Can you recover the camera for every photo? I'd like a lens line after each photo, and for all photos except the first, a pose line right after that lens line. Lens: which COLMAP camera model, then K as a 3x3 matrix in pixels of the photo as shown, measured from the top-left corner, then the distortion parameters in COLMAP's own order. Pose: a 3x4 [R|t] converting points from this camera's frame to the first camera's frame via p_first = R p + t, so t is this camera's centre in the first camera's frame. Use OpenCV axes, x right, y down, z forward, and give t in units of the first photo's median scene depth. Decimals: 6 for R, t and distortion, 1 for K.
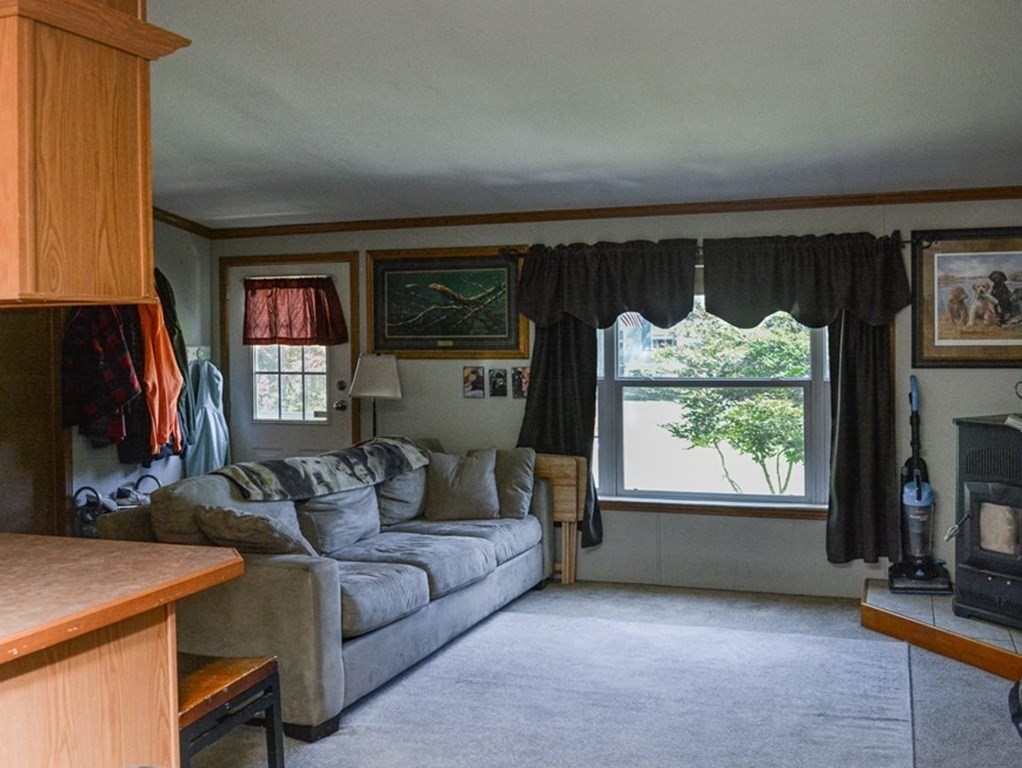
lens RADIAL K [[990.7, 0, 513.1], [0, 990.7, 351.6], [0, 0, 1]] dist [-0.019910, -0.011581]
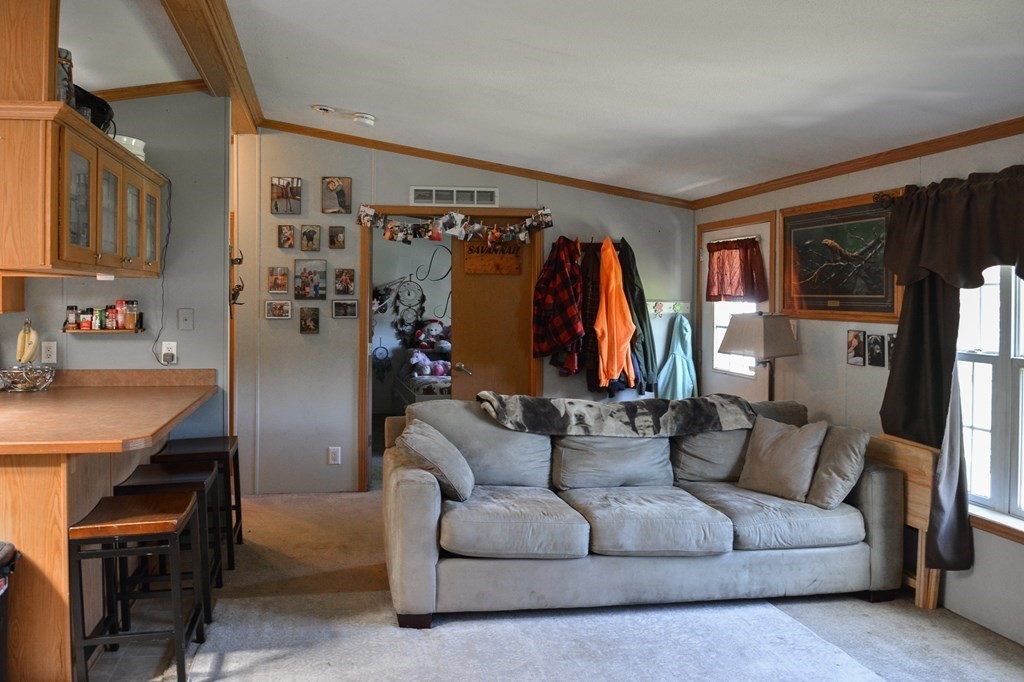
lens RADIAL K [[781.2, 0, 511.9], [0, 781.2, 289.4], [0, 0, 1]] dist [-0.039771, -0.004599]
pose [[0.489384, 0.006788, -0.872042, 0.428226], [-0.024923, 0.999670, -0.006205, -0.009779], [0.871712, 0.024771, 0.489392, 0.399727]]
